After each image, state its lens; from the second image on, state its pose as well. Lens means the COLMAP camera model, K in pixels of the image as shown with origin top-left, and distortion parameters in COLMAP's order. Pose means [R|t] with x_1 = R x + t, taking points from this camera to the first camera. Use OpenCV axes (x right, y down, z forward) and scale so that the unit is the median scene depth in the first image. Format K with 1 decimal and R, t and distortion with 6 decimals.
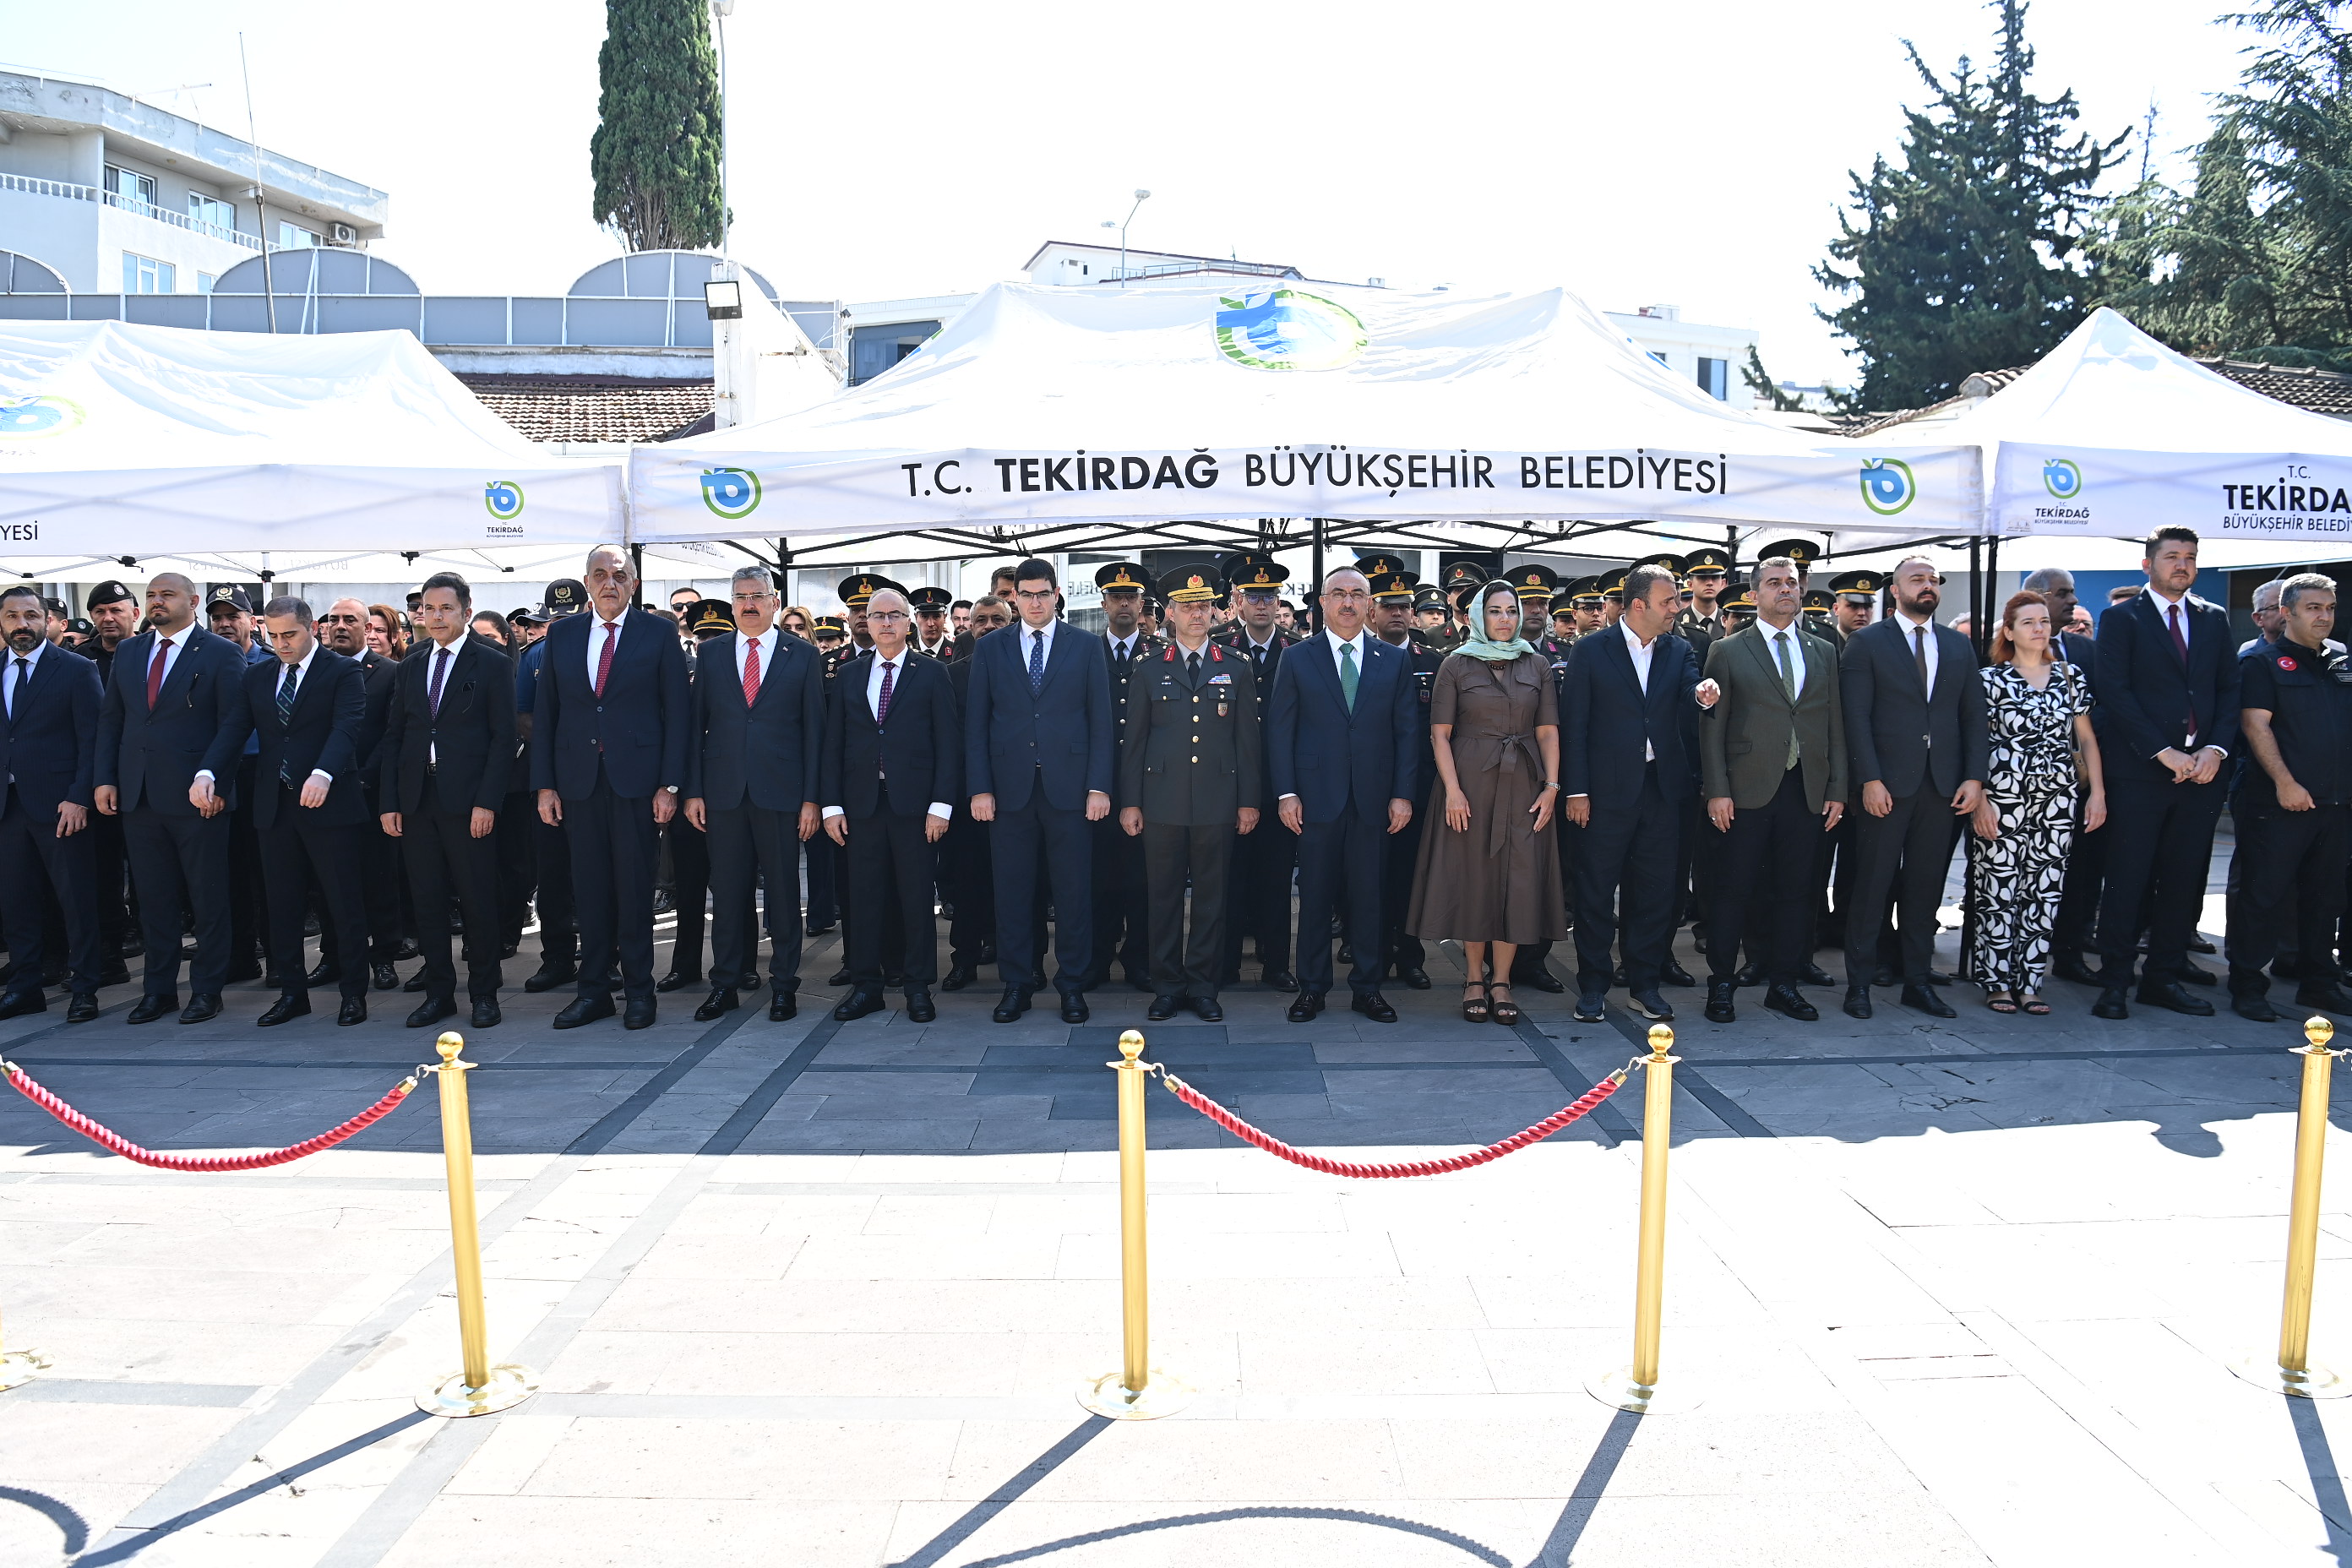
lens RADIAL K [[1598.7, 0, 1173.0], [0, 1598.7, 795.9], [0, 0, 1]] dist [-0.071266, 0.014895]
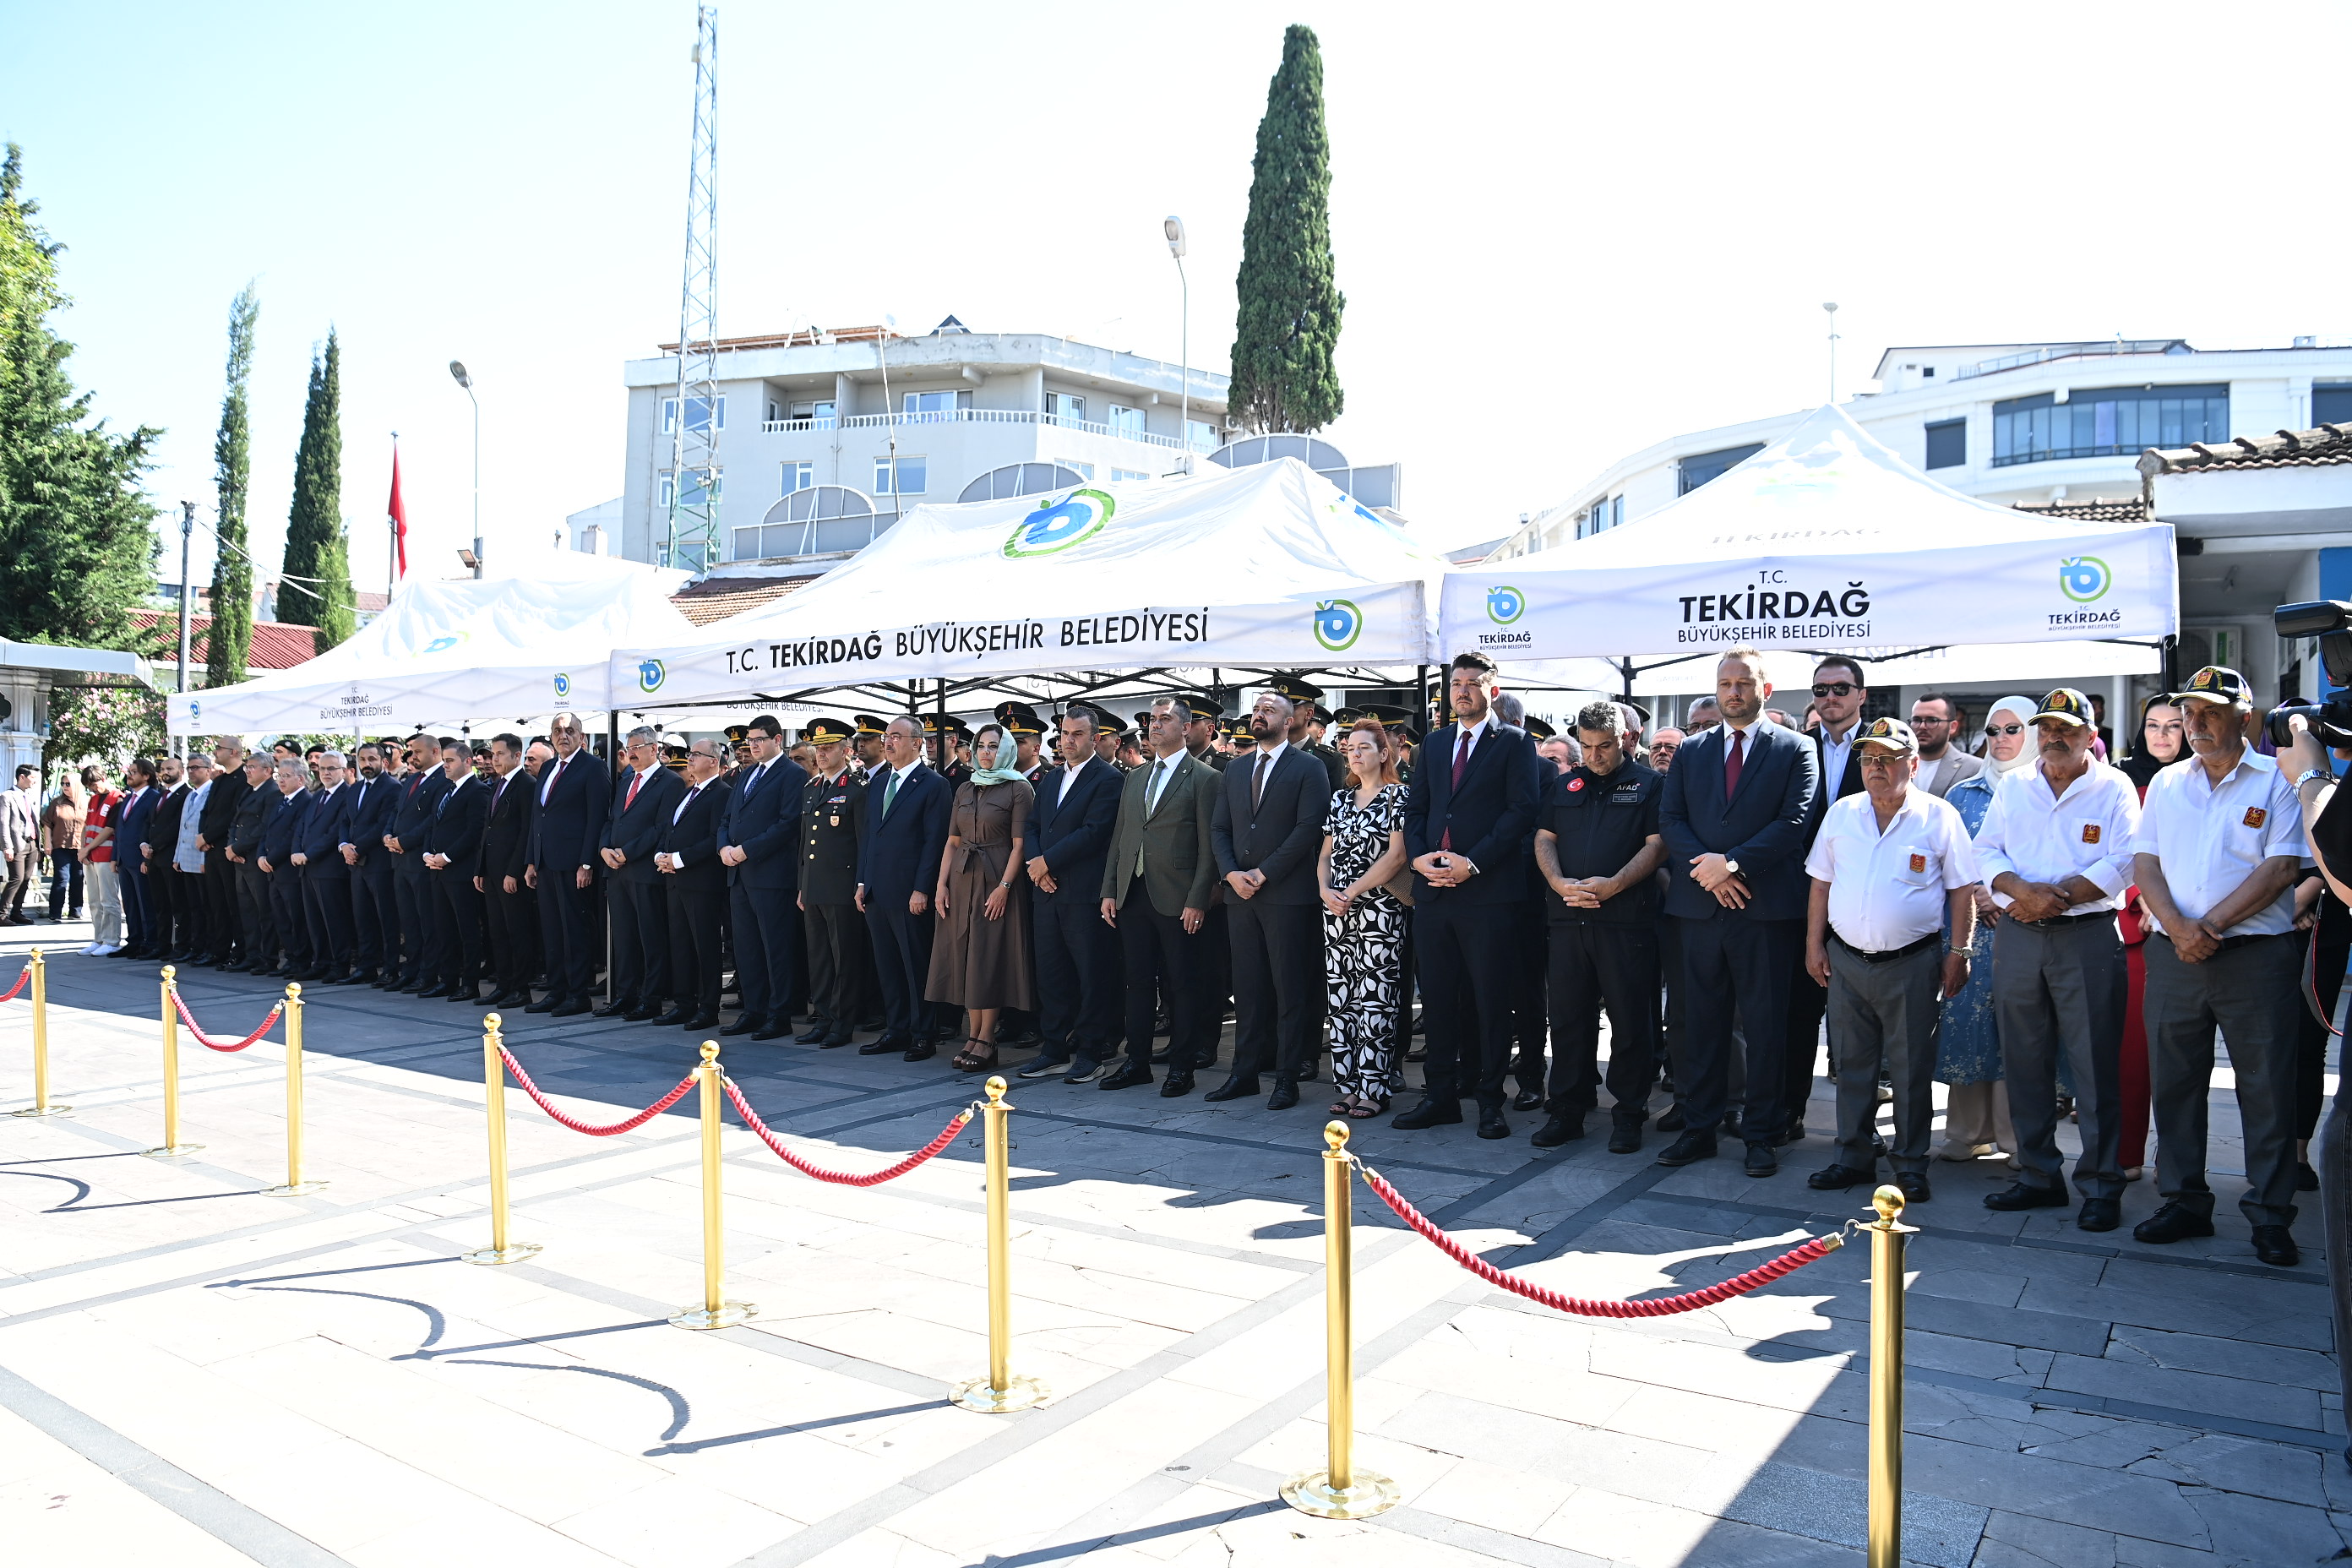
lens RADIAL K [[1598.7, 0, 1176.4], [0, 1598.7, 800.6], [0, 0, 1]] dist [-0.071266, 0.014895]
pose [[0.826518, 0.005210, -0.562886, 0.986598], [-0.047887, 0.996983, -0.061087, -0.001497], [0.560870, 0.077444, 0.824274, 0.029635]]
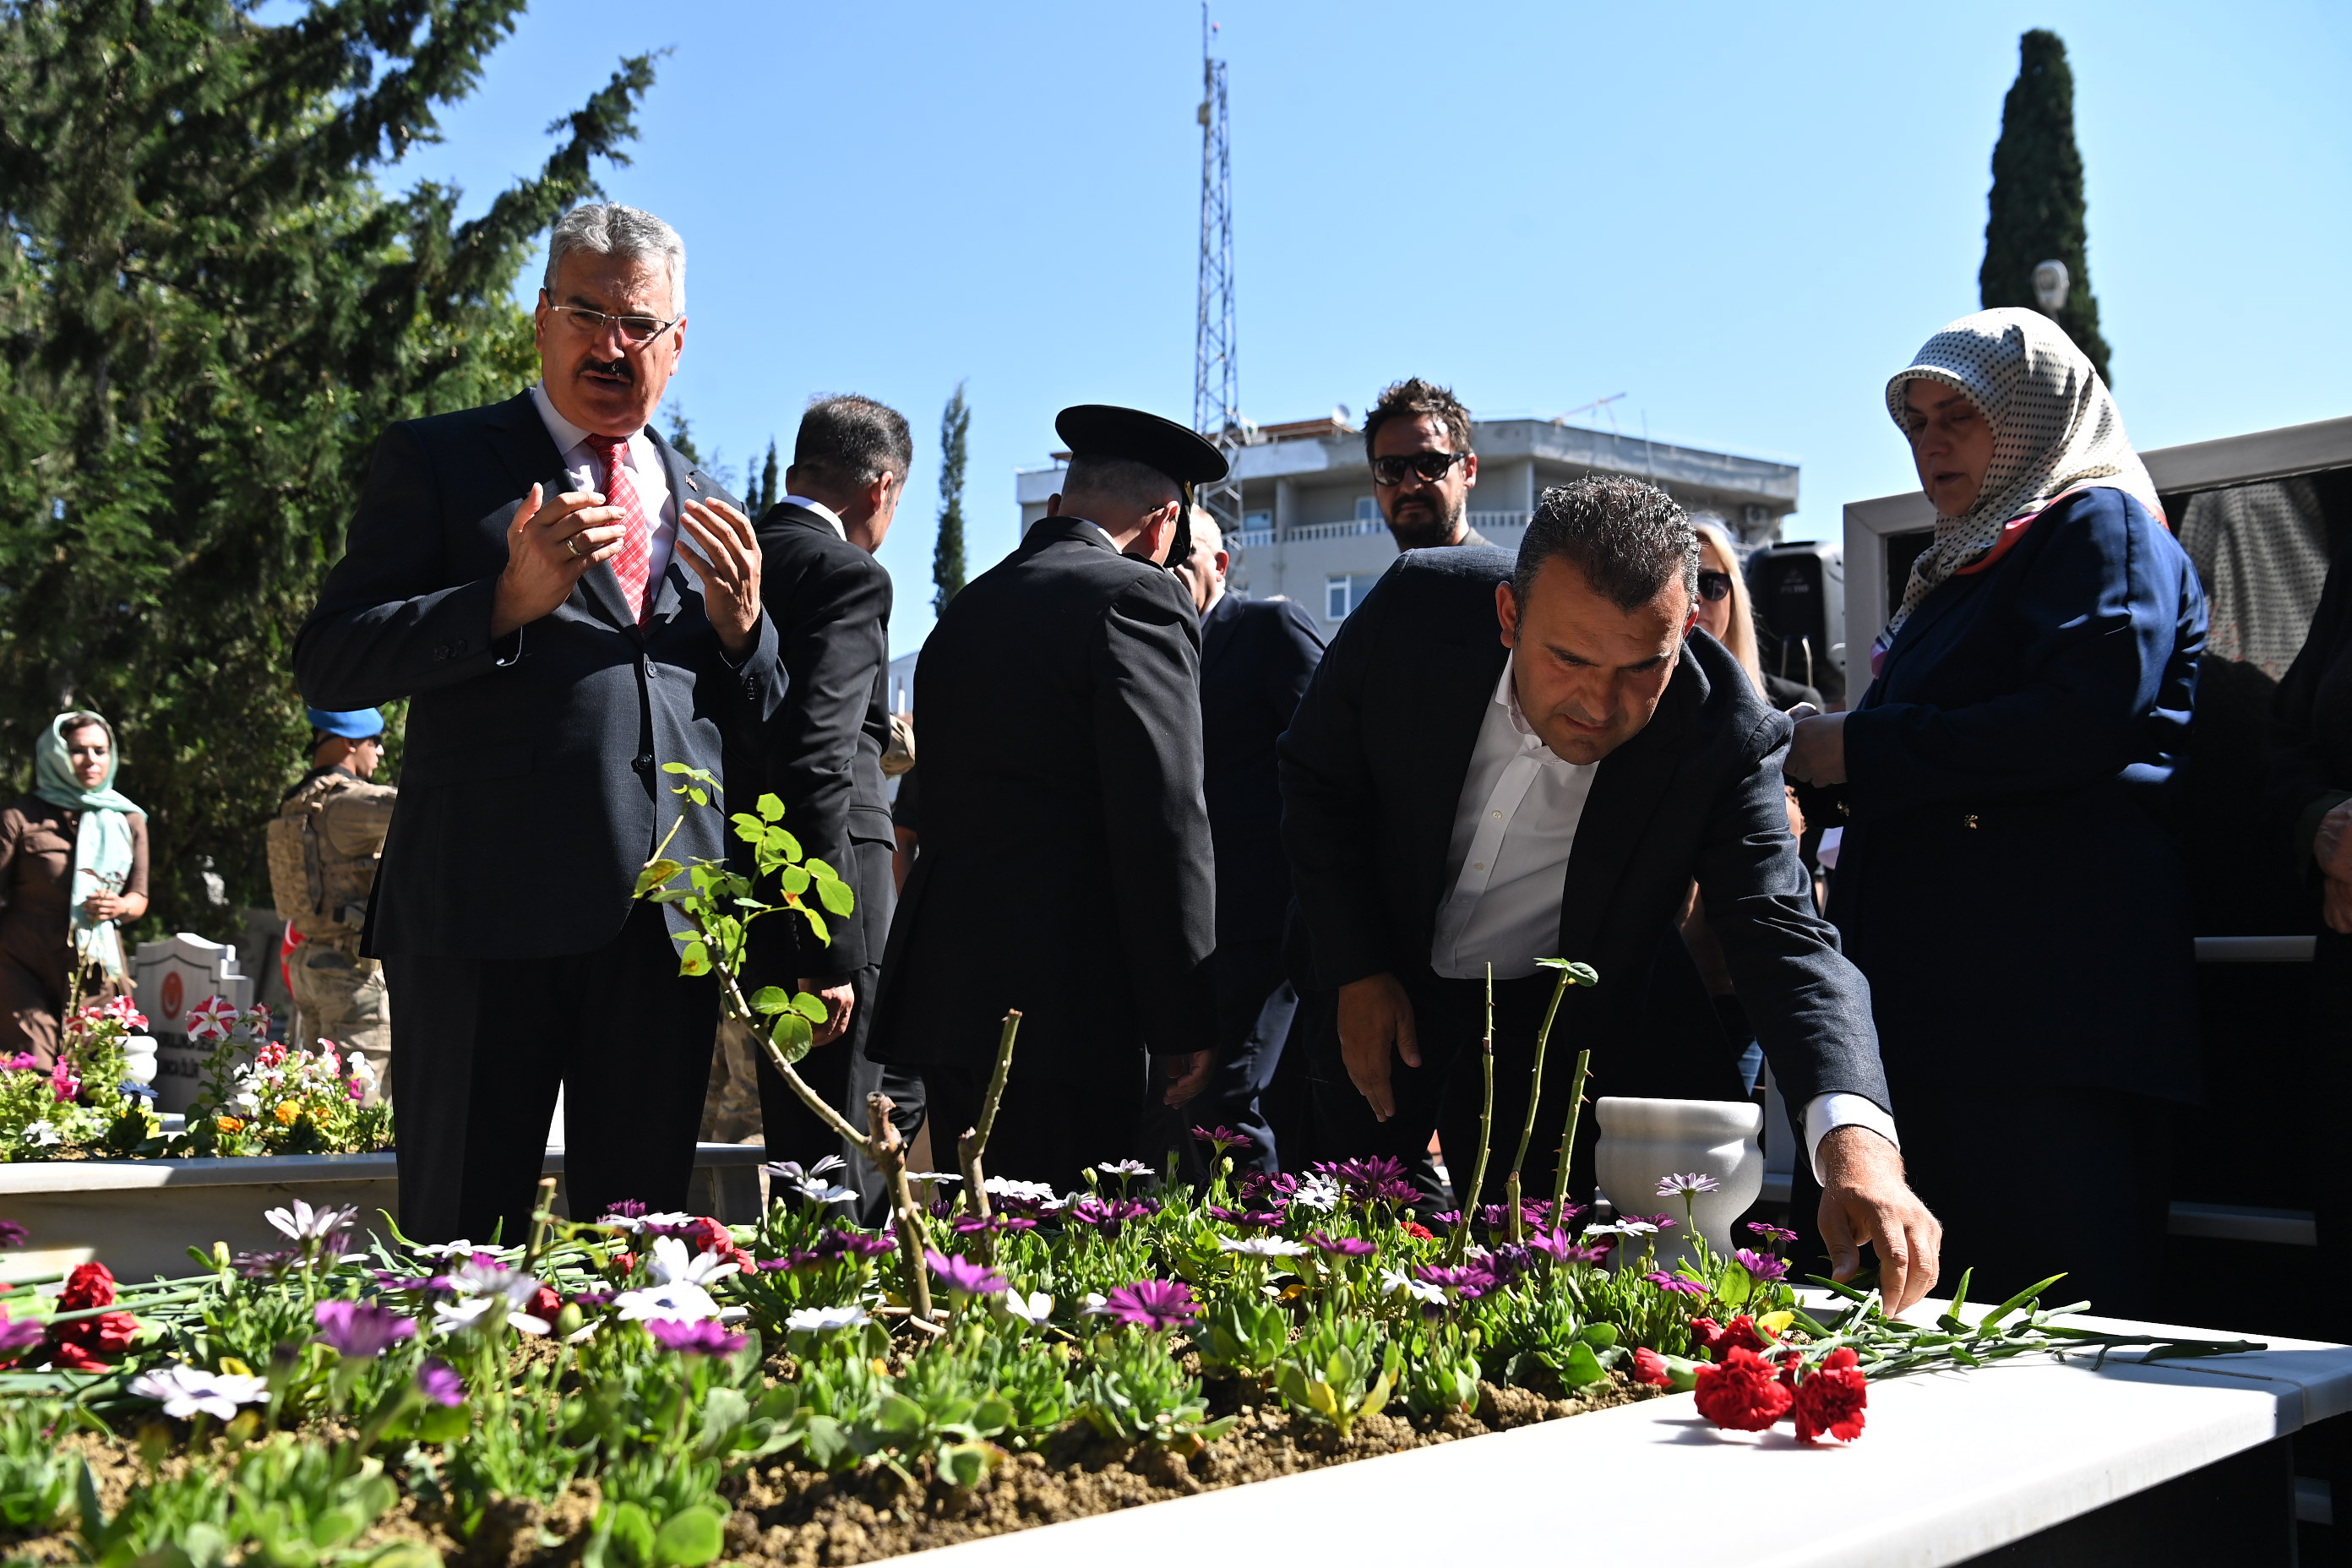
lens RADIAL K [[2052.9, 0, 1165.2], [0, 2052.9, 792.0], [0, 0, 1]] dist [-0.017194, 0.038077]
pose [[0.714569, -0.073487, -0.695694, 0.534913], [-0.054751, 0.985542, -0.160341, 0.177881], [0.697419, 0.152665, 0.700214, -0.798917]]
